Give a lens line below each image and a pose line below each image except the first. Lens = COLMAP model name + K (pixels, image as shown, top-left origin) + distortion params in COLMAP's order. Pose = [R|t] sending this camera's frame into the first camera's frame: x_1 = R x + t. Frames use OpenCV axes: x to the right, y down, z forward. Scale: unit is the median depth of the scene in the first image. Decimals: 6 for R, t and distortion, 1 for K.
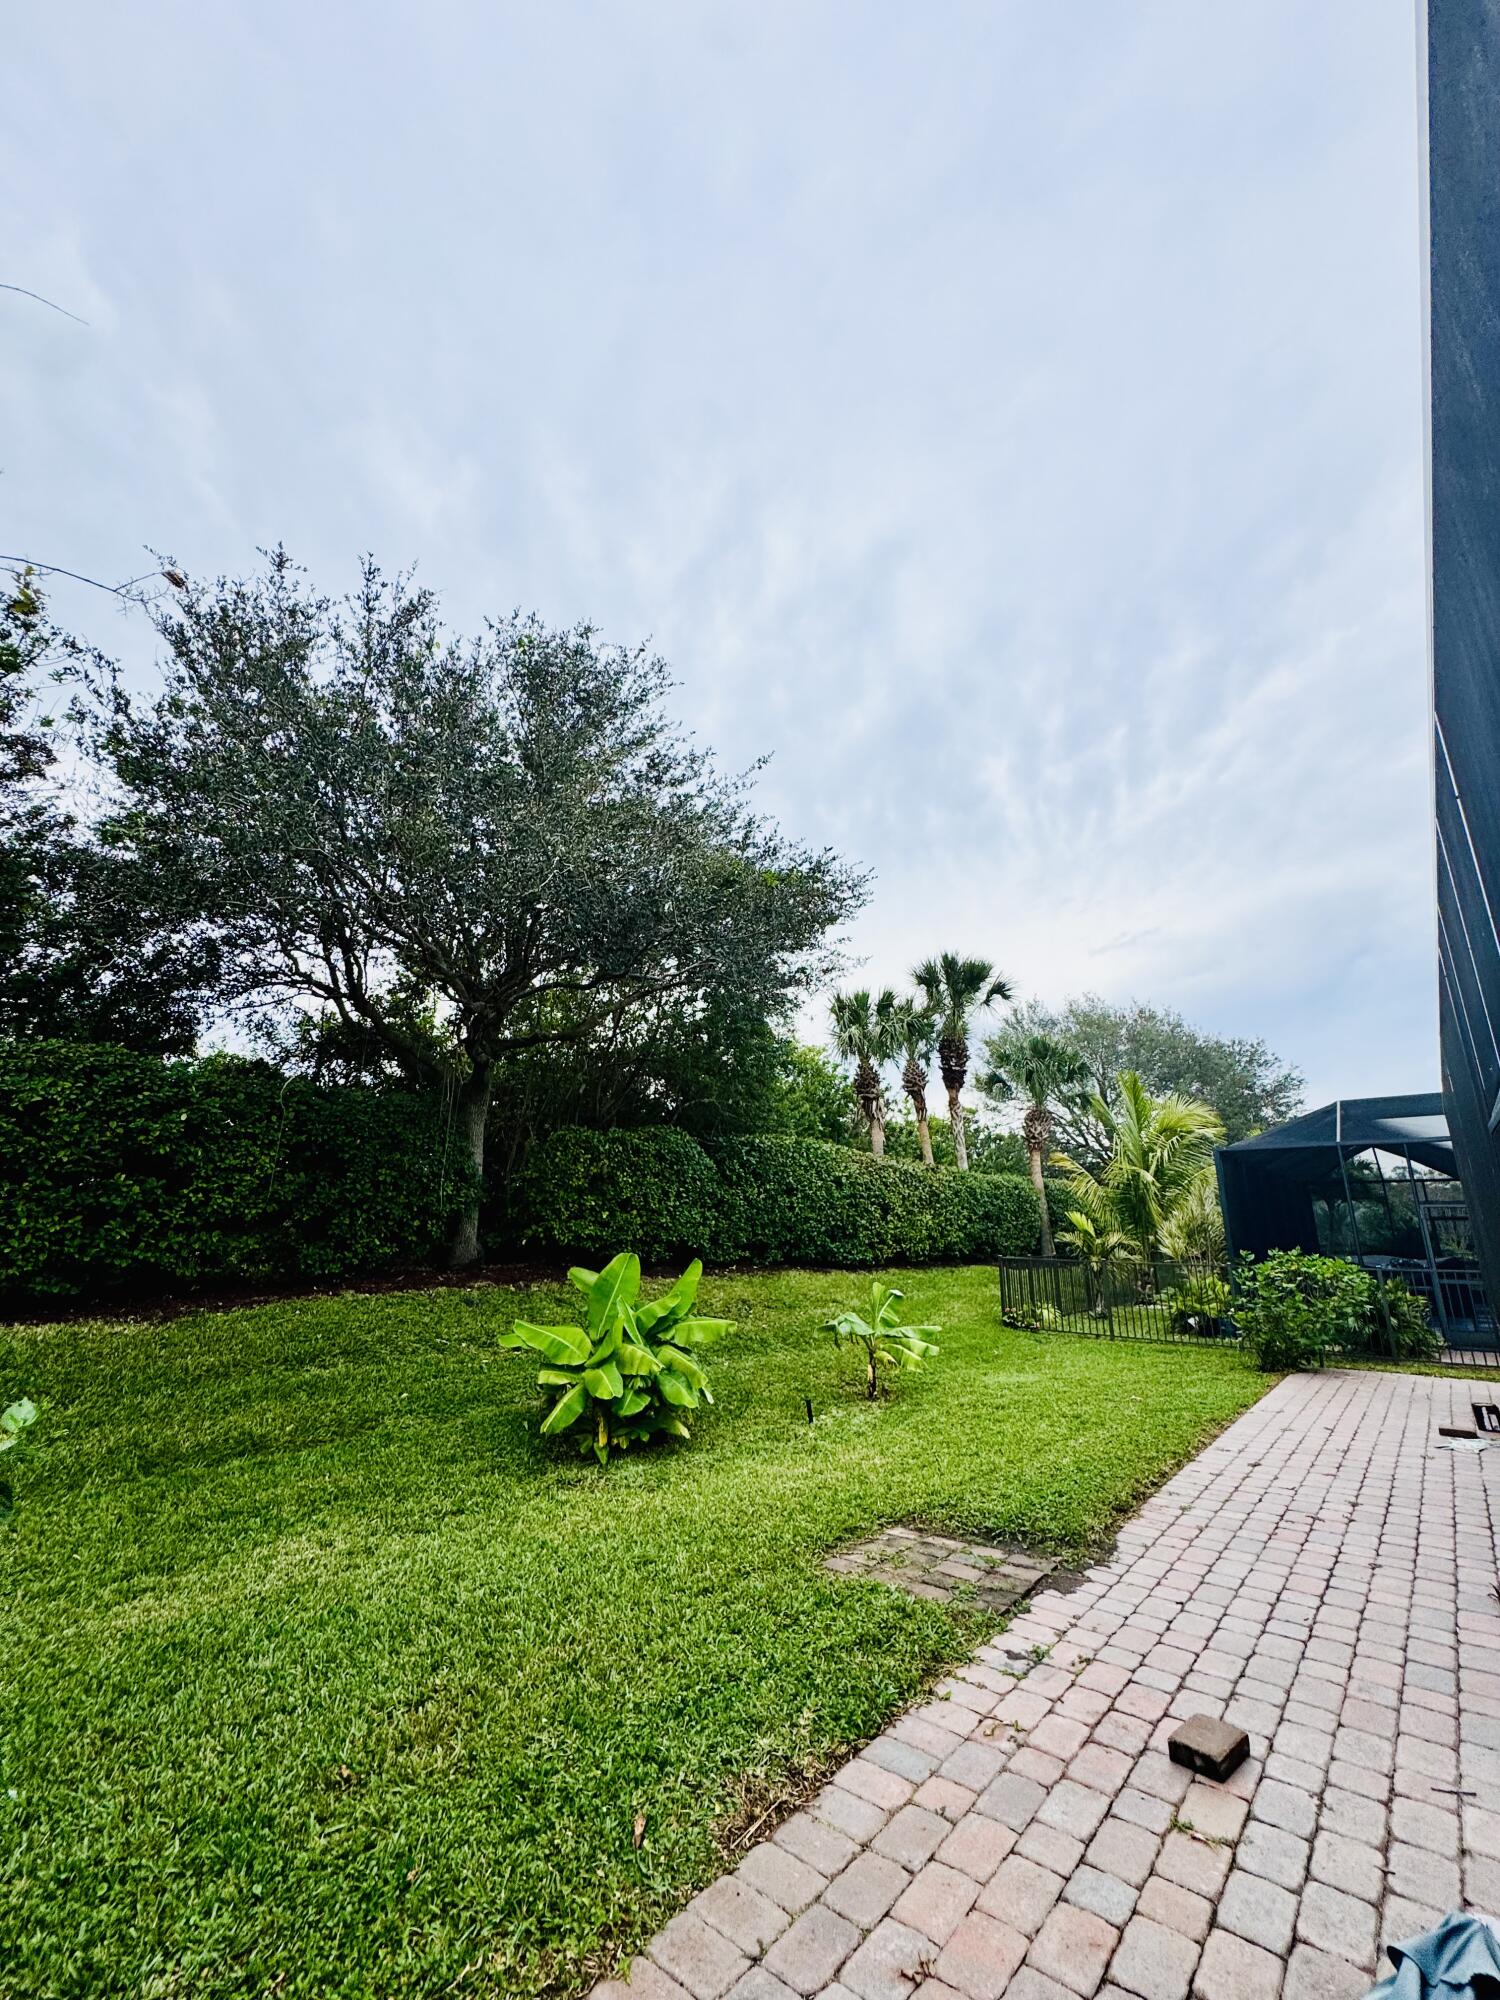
lens RADIAL K [[795.5, 0, 750.0], [0, 795.5, 1000.0], [0, 0, 1]] dist [-0.000977, -0.000016]
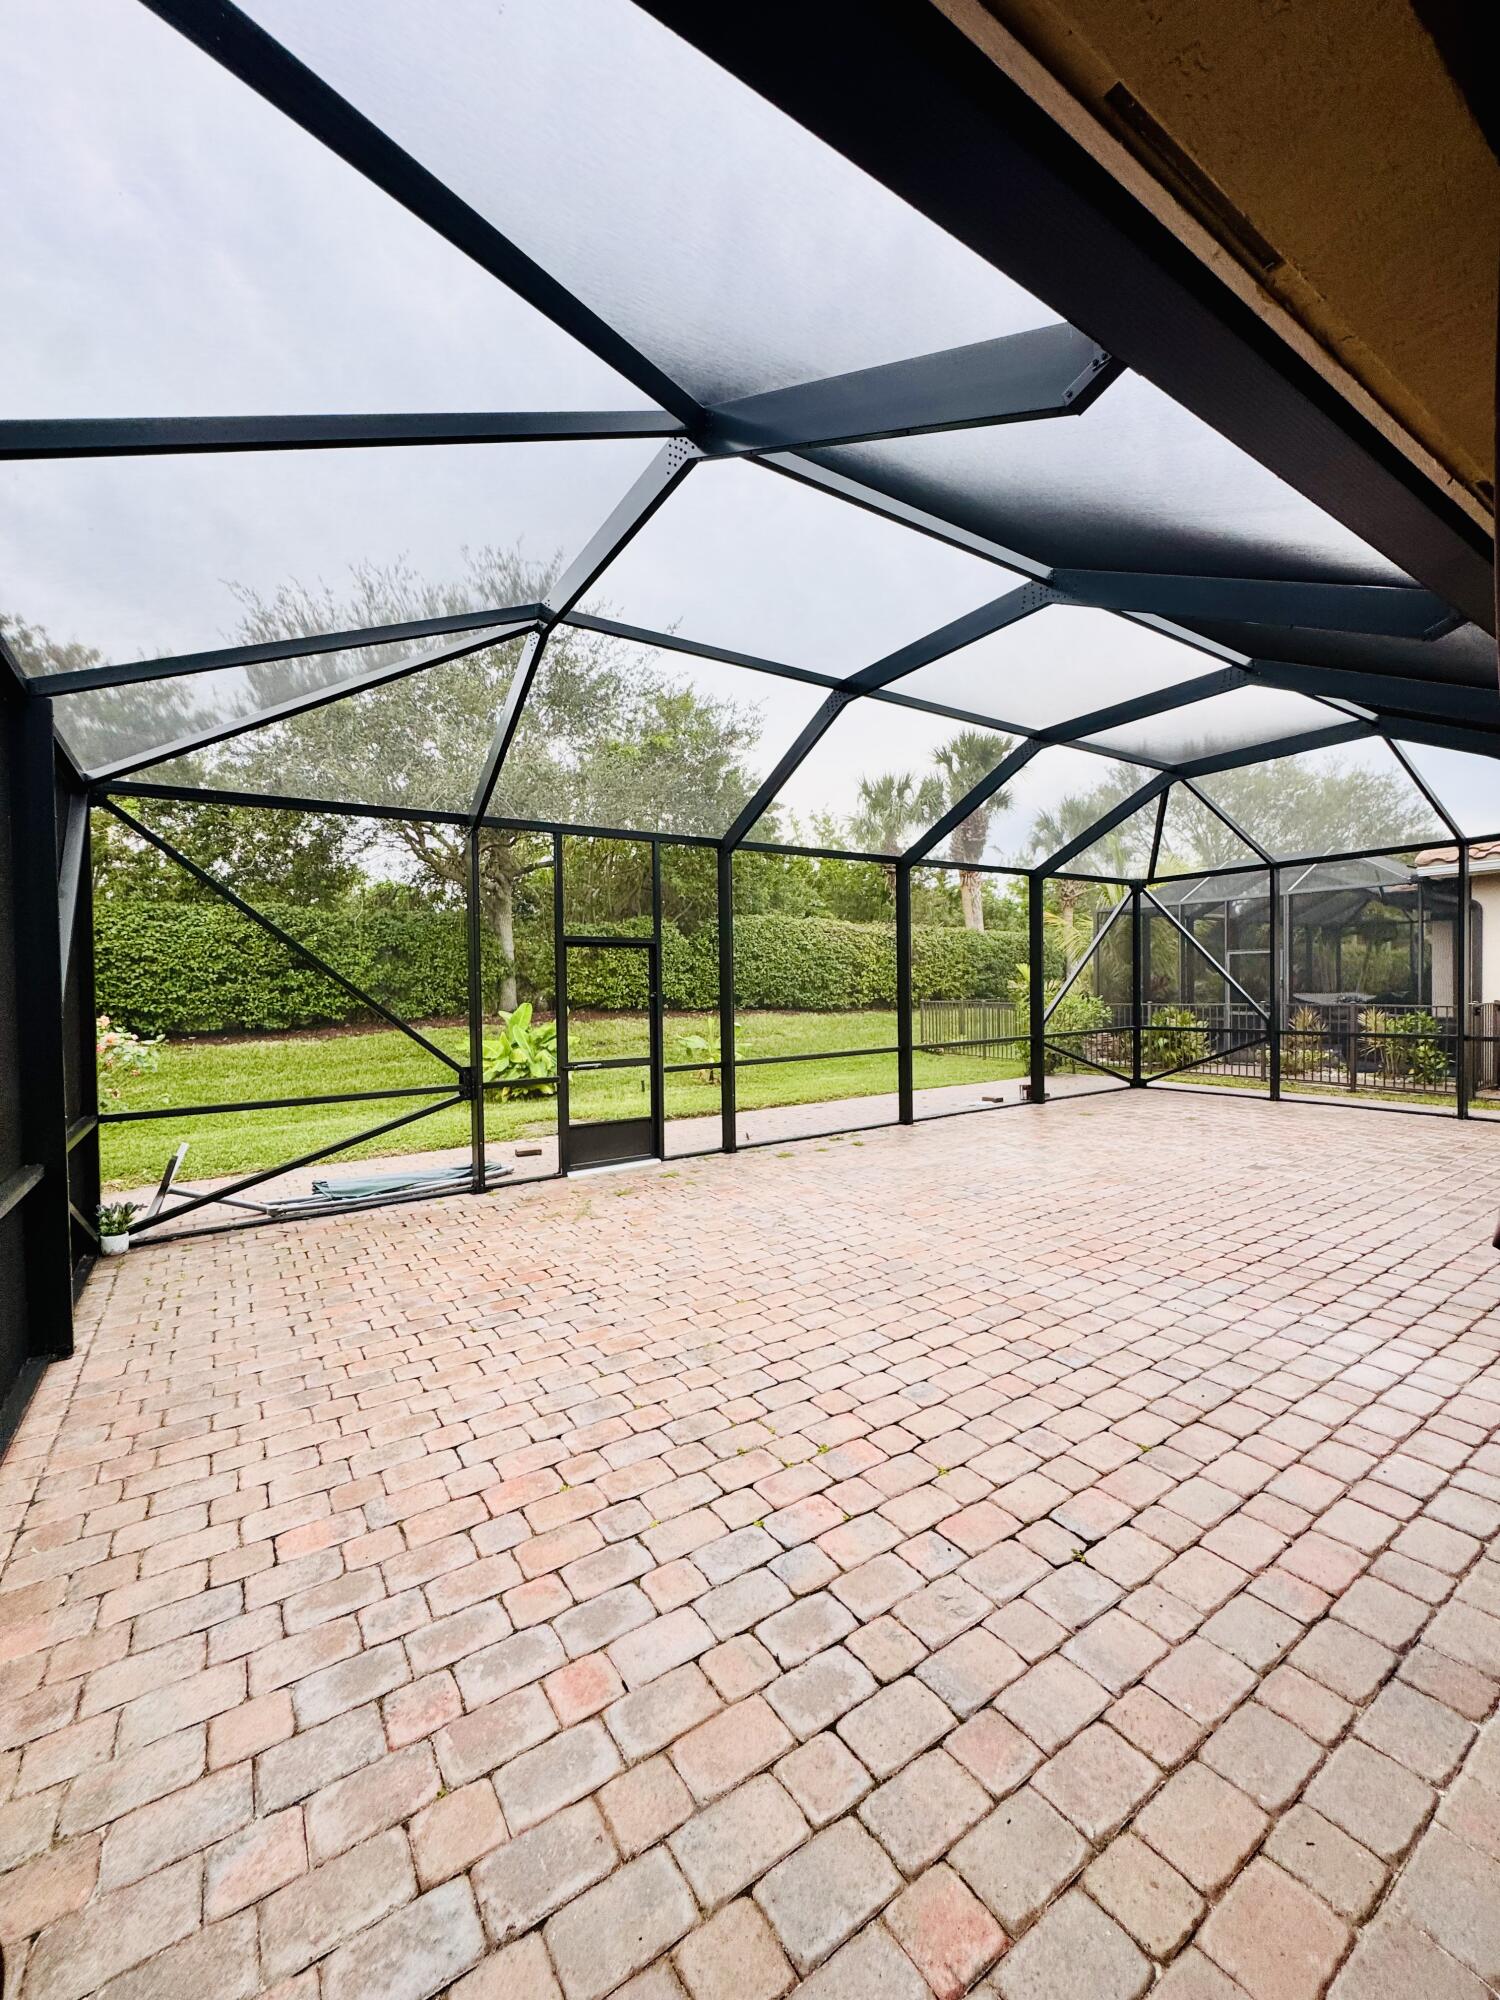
lens RADIAL K [[795.5, 0, 750.0], [0, 795.5, 1000.0], [0, 0, 1]] dist [-0.000977, -0.000016]
pose [[0.958867, -0.024063, -0.282834, 0.513669], [0.106437, 0.954181, 0.279662, -0.082891], [0.263145, -0.298262, 0.917494, -0.314549]]
